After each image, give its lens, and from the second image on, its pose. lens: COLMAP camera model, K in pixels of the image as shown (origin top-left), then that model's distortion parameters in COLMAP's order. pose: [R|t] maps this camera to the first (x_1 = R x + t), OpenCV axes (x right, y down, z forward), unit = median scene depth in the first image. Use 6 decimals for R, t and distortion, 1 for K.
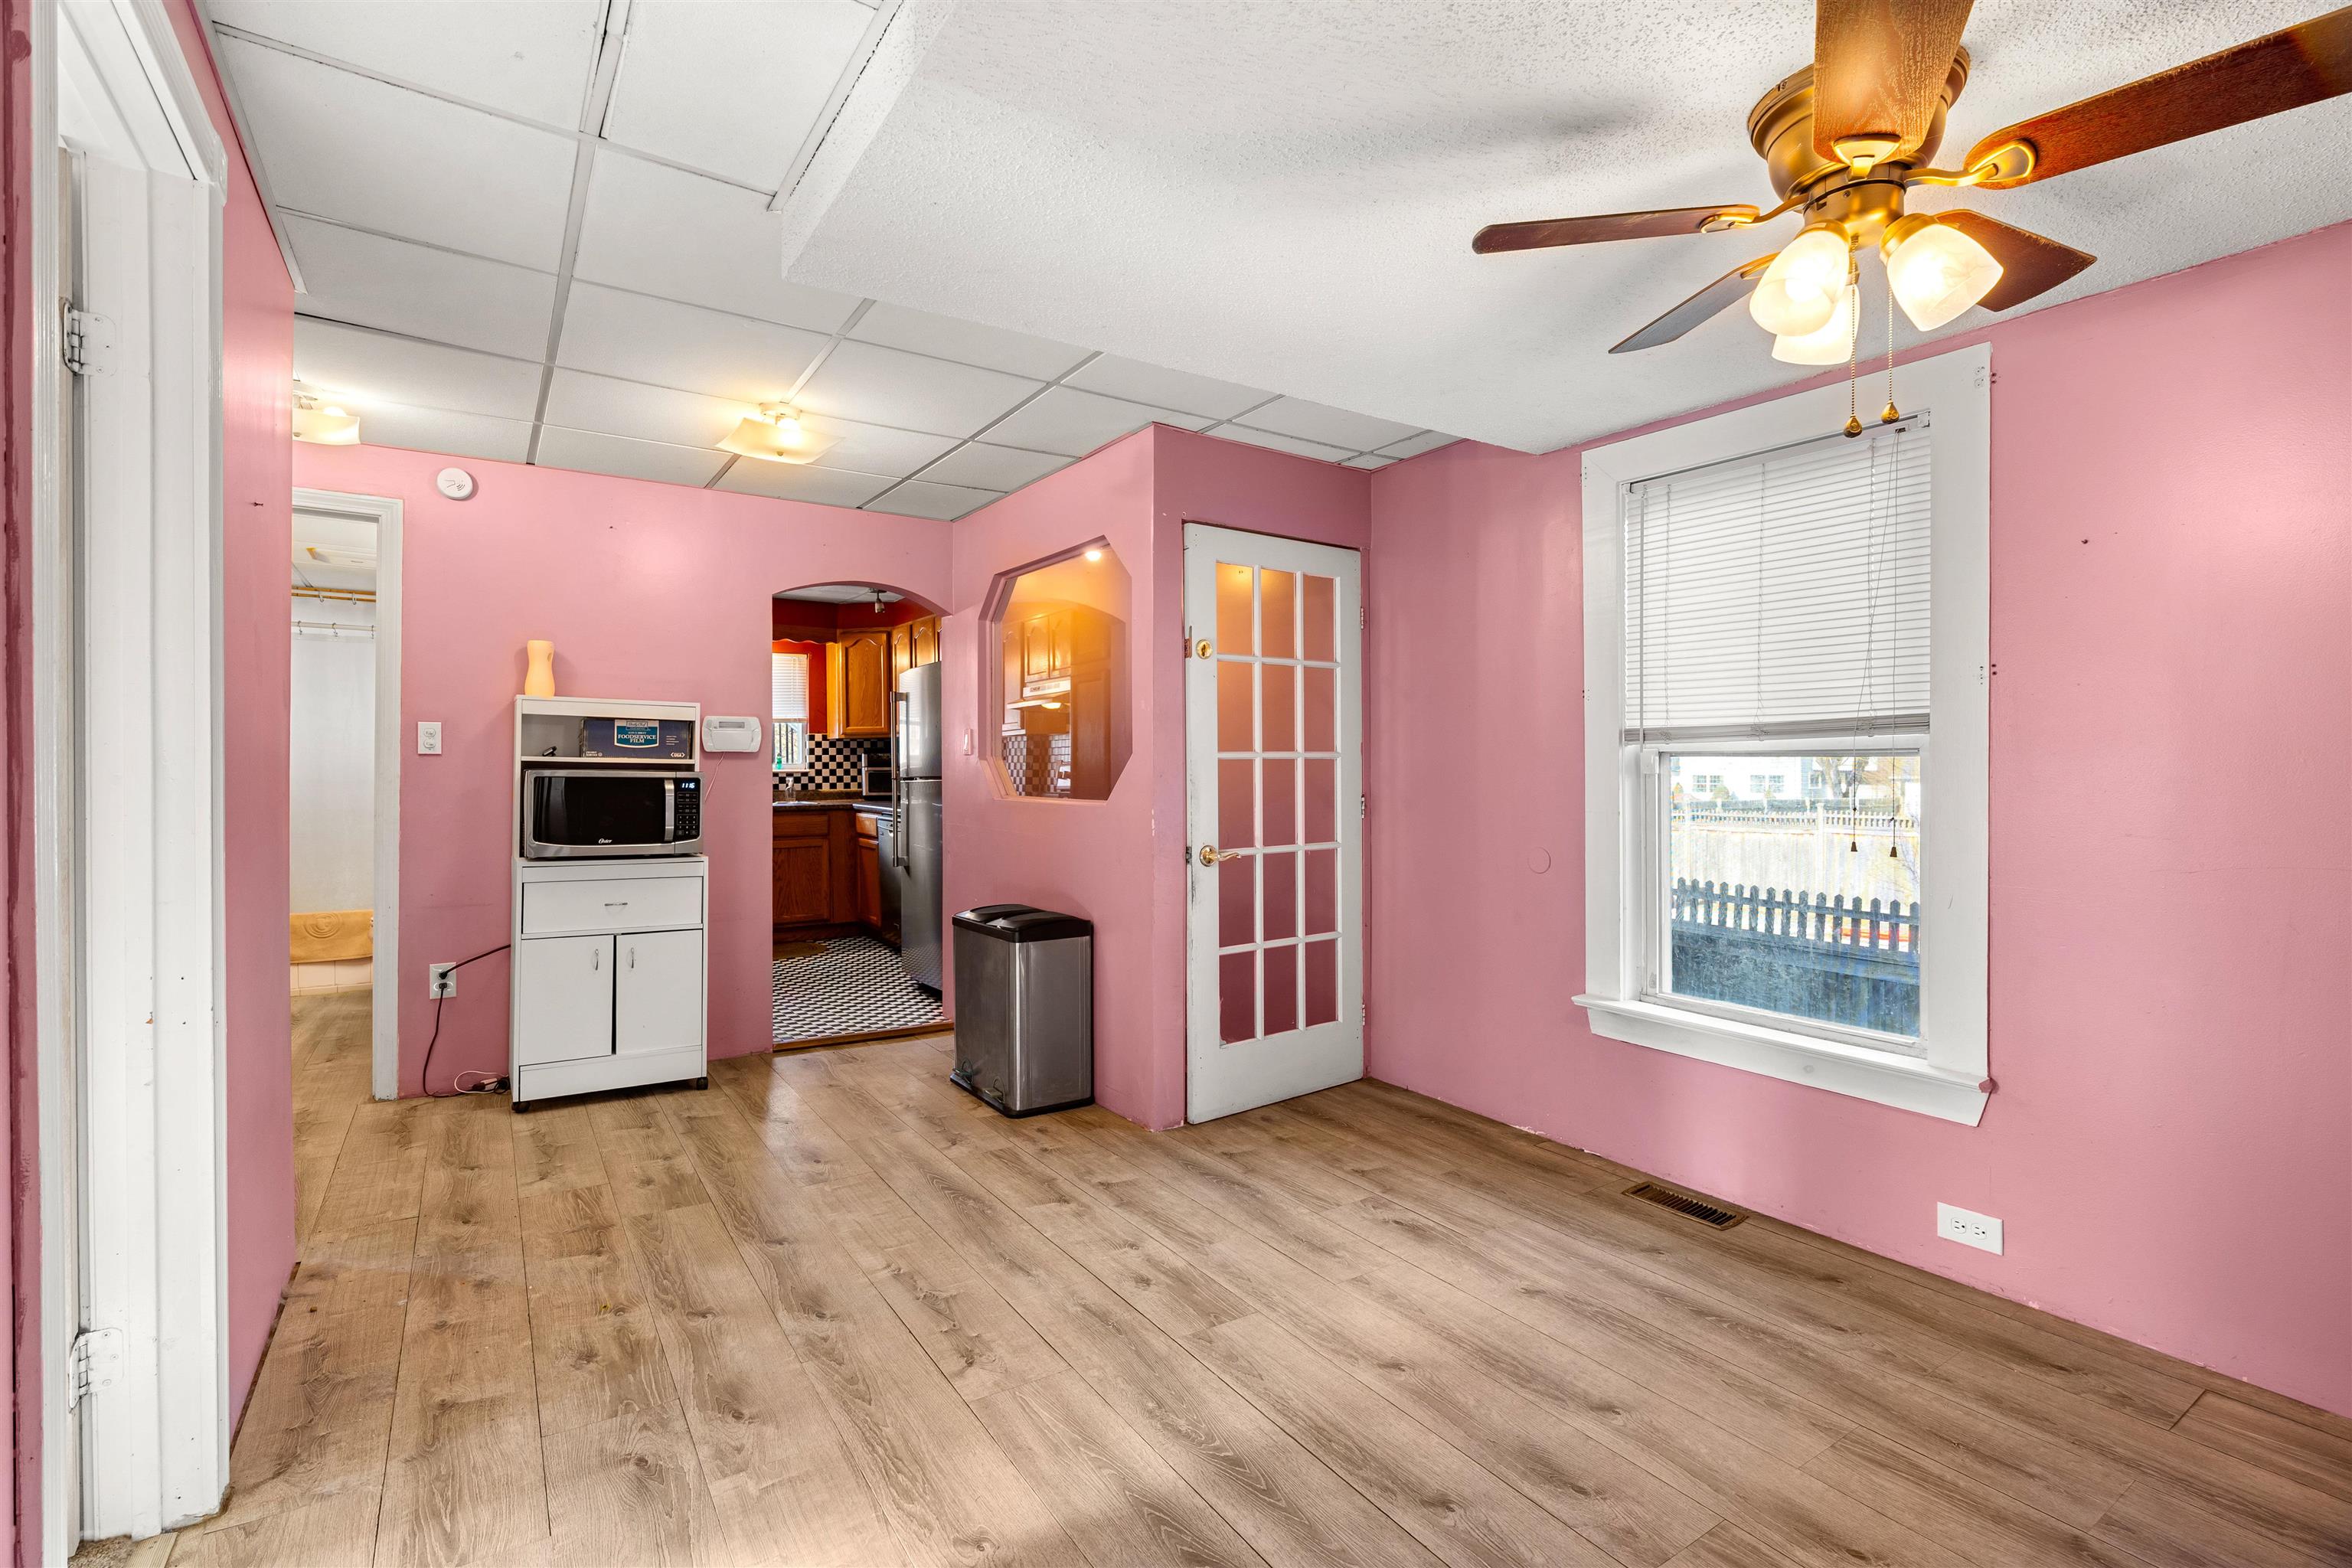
lens RADIAL K [[1061.3, 0, 1158.8], [0, 1061.3, 763.8], [0, 0, 1]] dist [-0.009707, 0.003208]
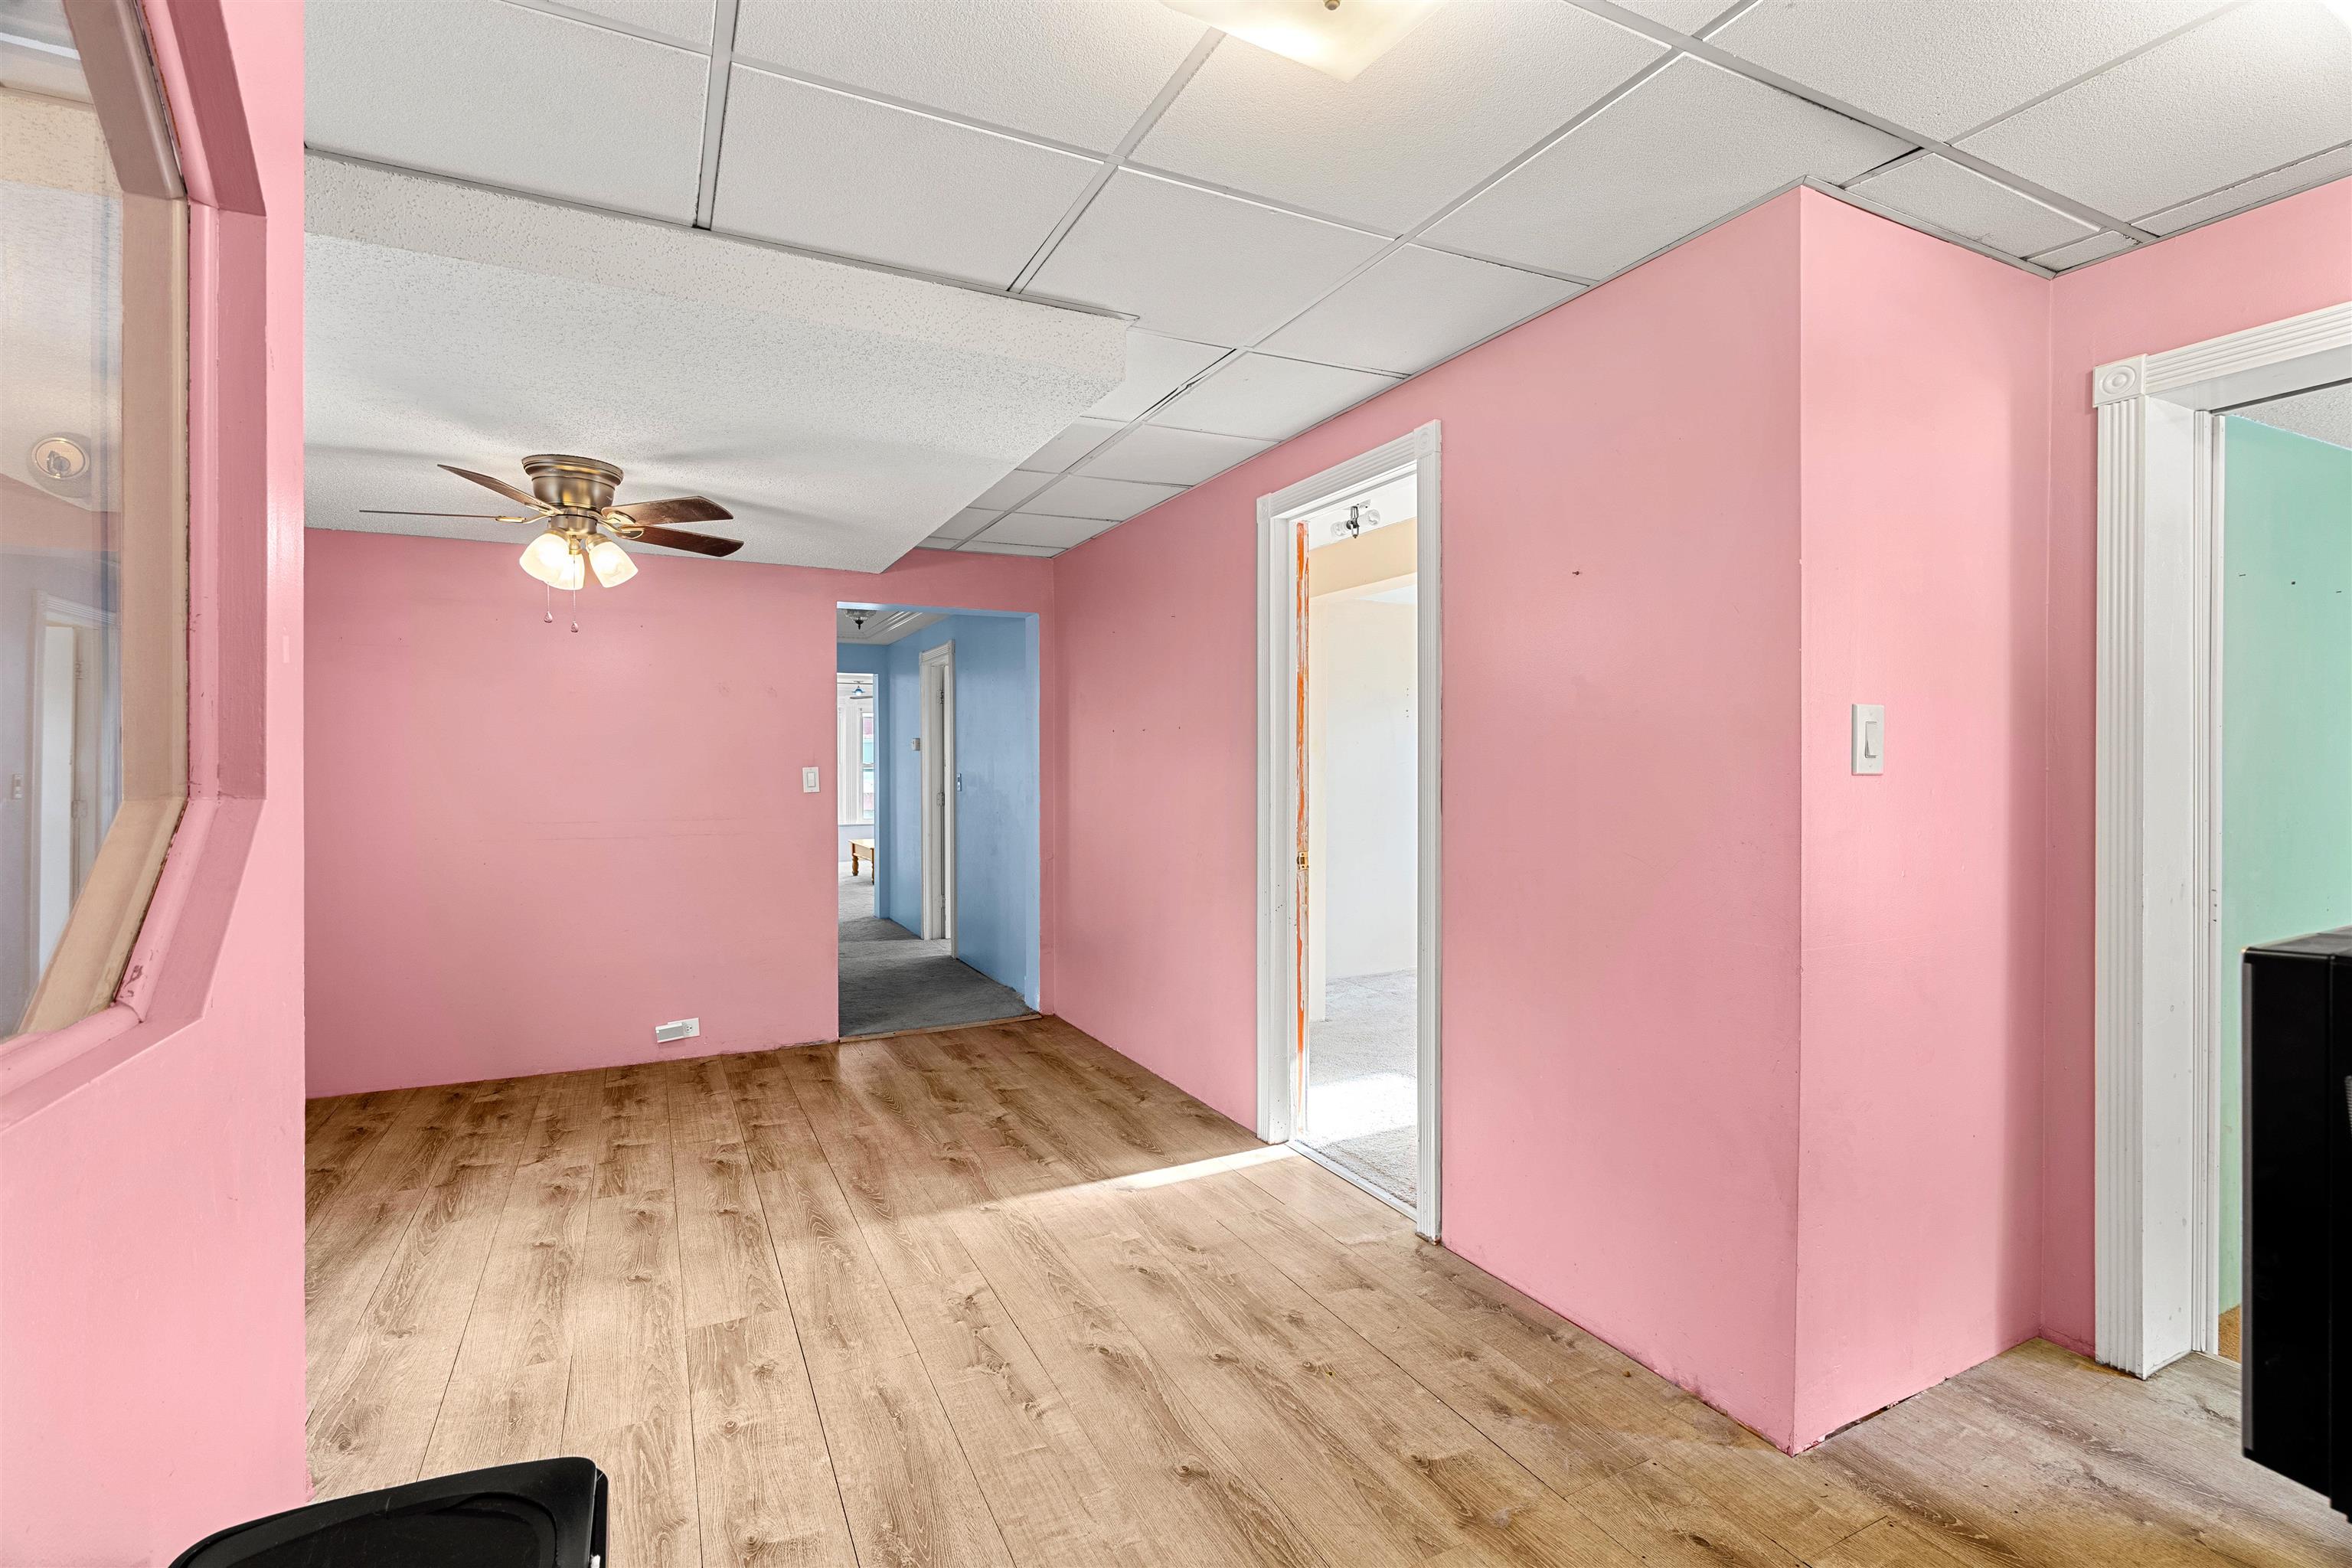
lens RADIAL K [[1061.3, 0, 1158.0], [0, 1061.3, 768.3], [0, 0, 1]] dist [-0.009707, 0.003208]
pose [[-0.992691, -0.002310, 0.120658, -0.375295], [-0.002448, 0.999997, -0.001001, -0.022822], [-0.120655, -0.001289, -0.992694, 1.523829]]
